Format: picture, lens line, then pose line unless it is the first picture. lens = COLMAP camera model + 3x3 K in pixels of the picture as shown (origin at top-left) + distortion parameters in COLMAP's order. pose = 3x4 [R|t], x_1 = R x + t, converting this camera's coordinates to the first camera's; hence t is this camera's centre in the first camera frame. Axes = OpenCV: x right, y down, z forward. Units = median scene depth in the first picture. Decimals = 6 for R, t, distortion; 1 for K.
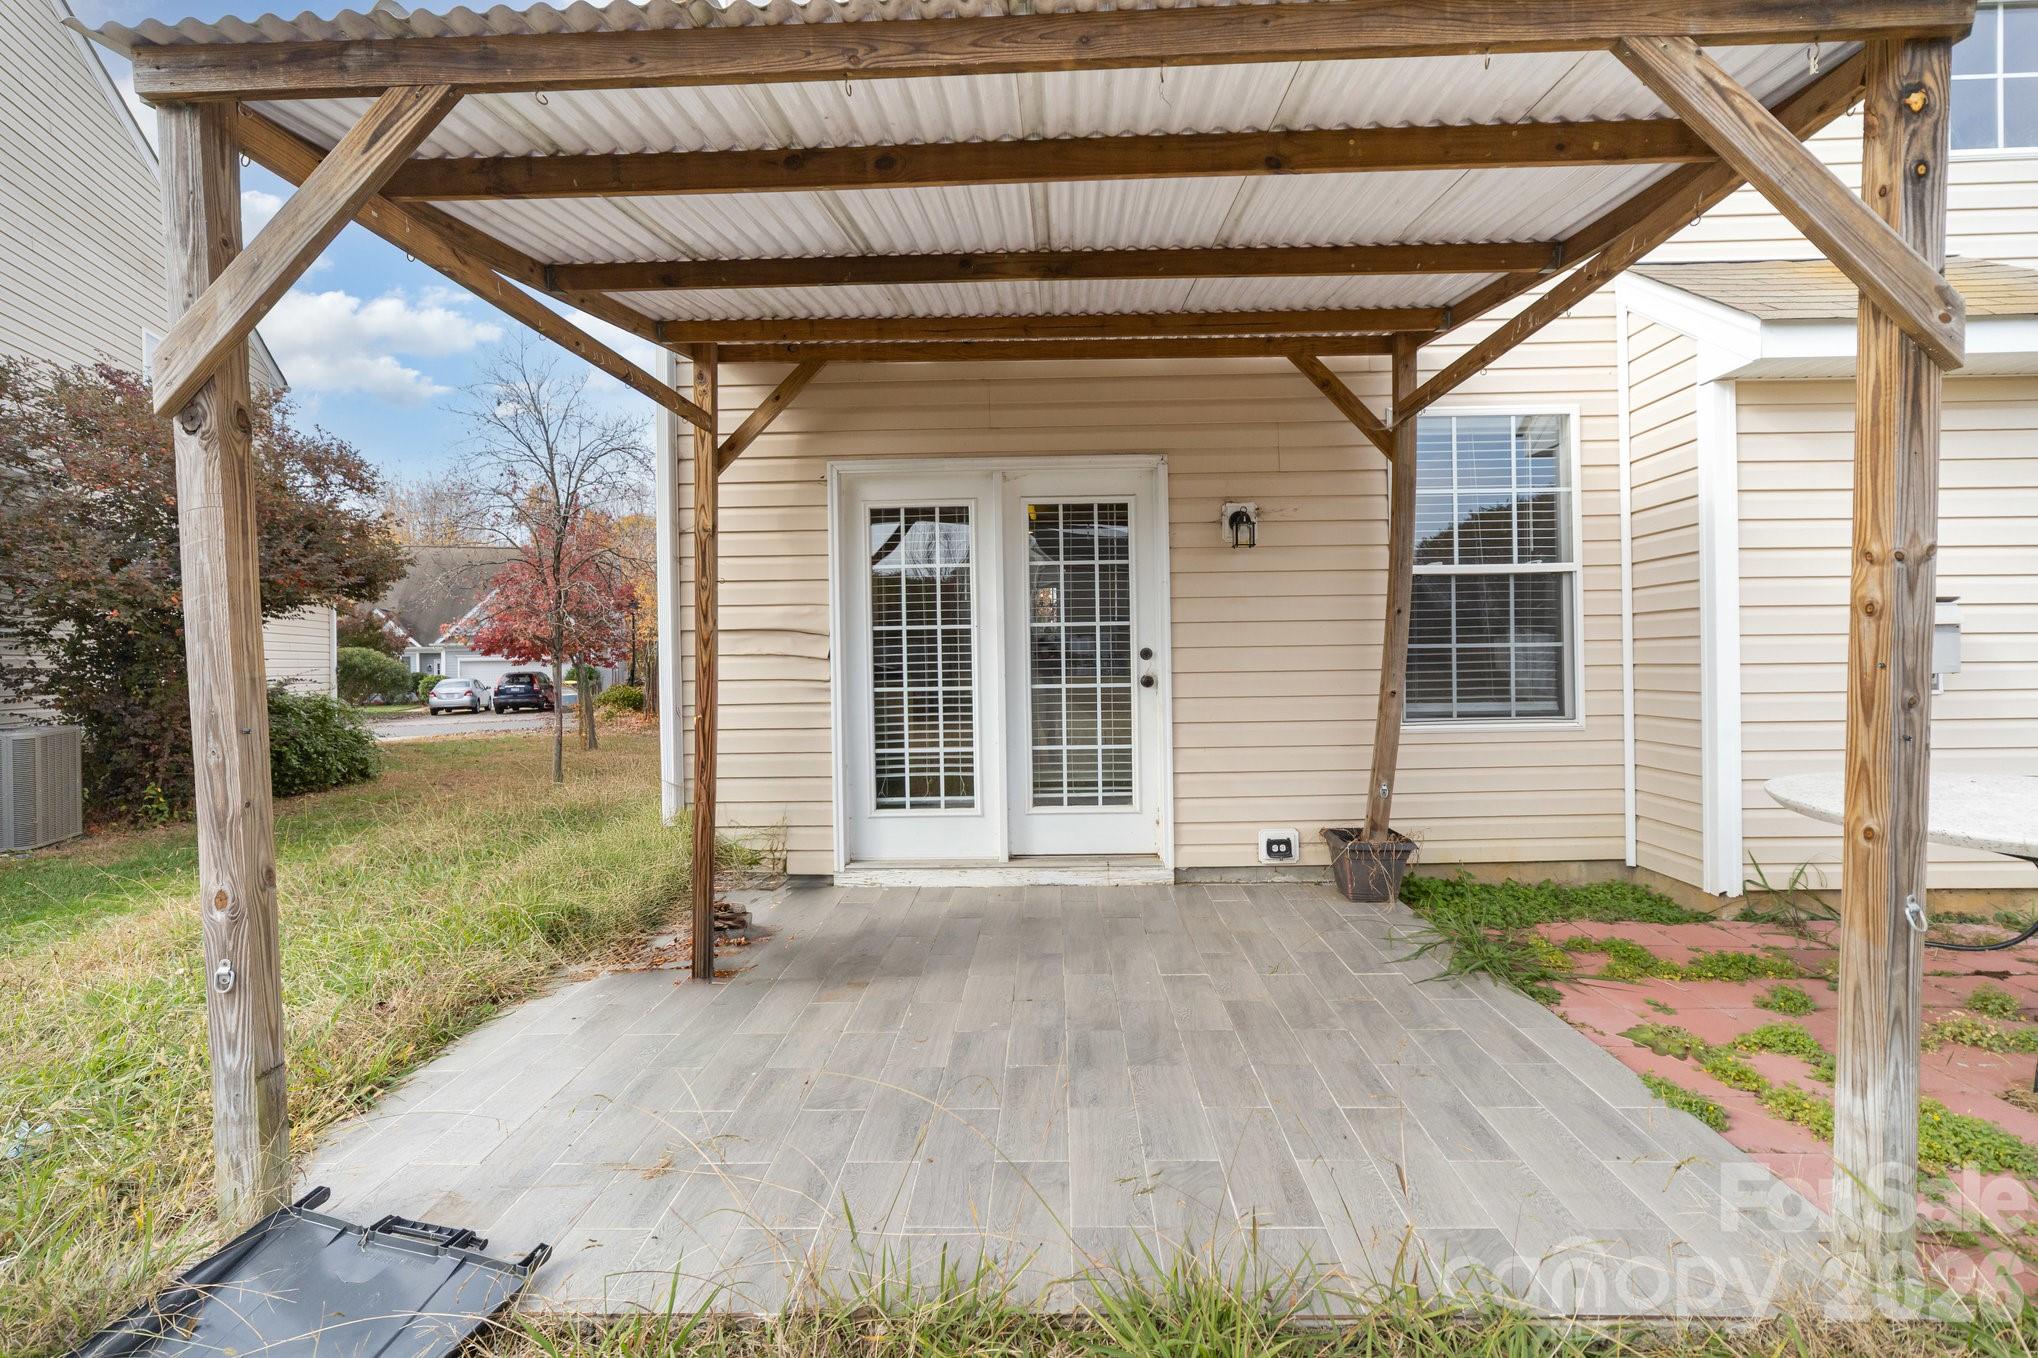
lens RADIAL K [[922.6, 0, 1021.9], [0, 922.6, 677.2], [0, 0, 1]] dist [0.000336, -0.000480]
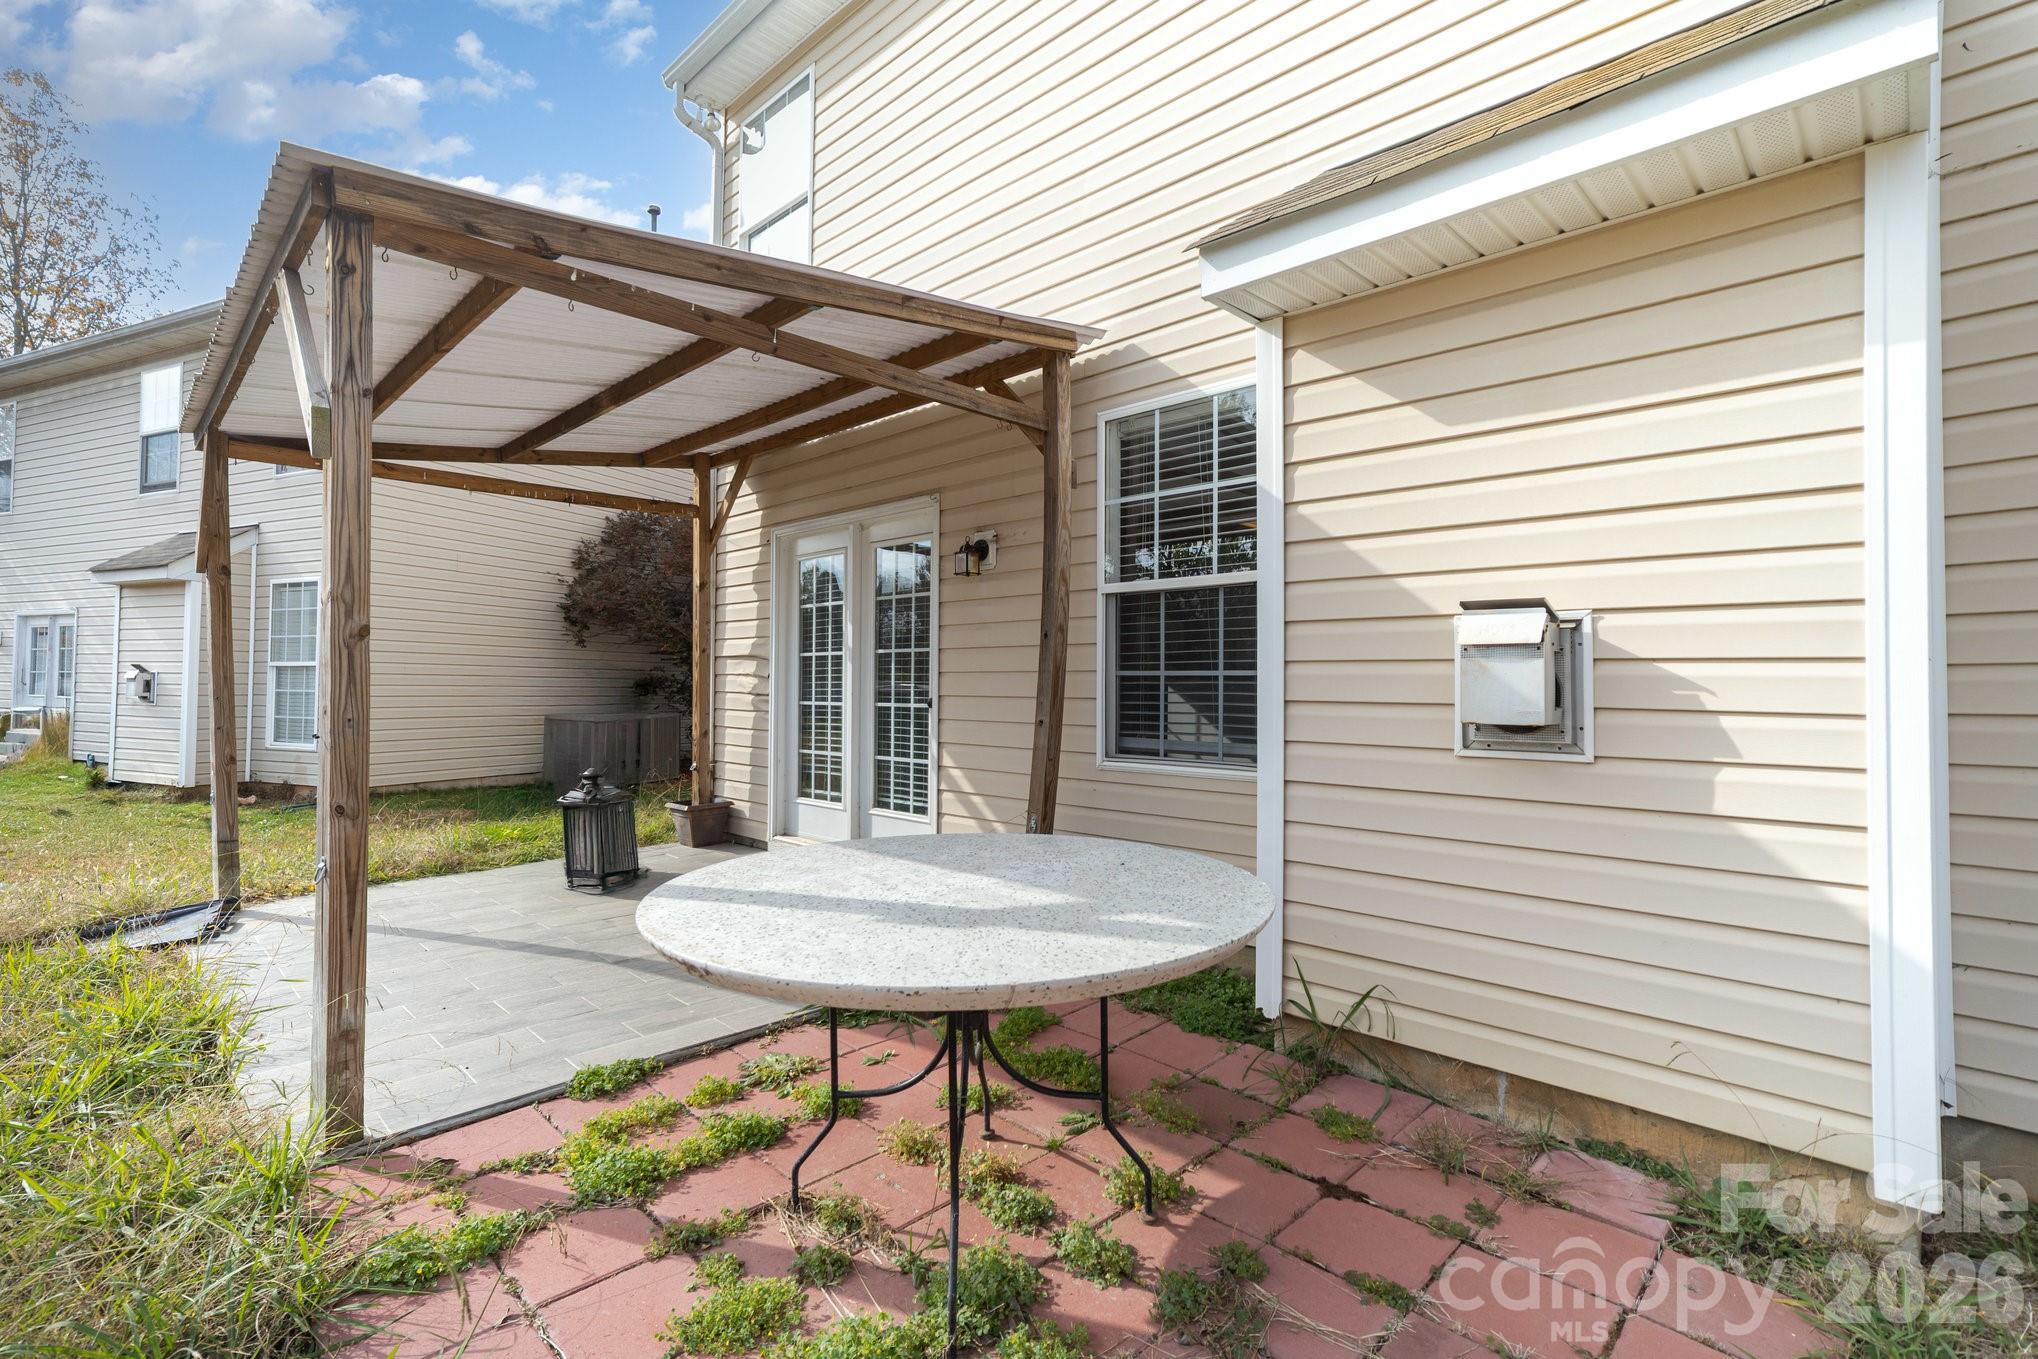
lens RADIAL K [[922.6, 0, 1019.8], [0, 922.6, 671.1], [0, 0, 1]] dist [0.000336, -0.000480]
pose [[0.740979, 0.010023, -0.671454, 0.943971], [-0.028855, 0.999440, -0.016924, -0.016991], [0.670908, 0.031915, 0.740853, 0.265430]]
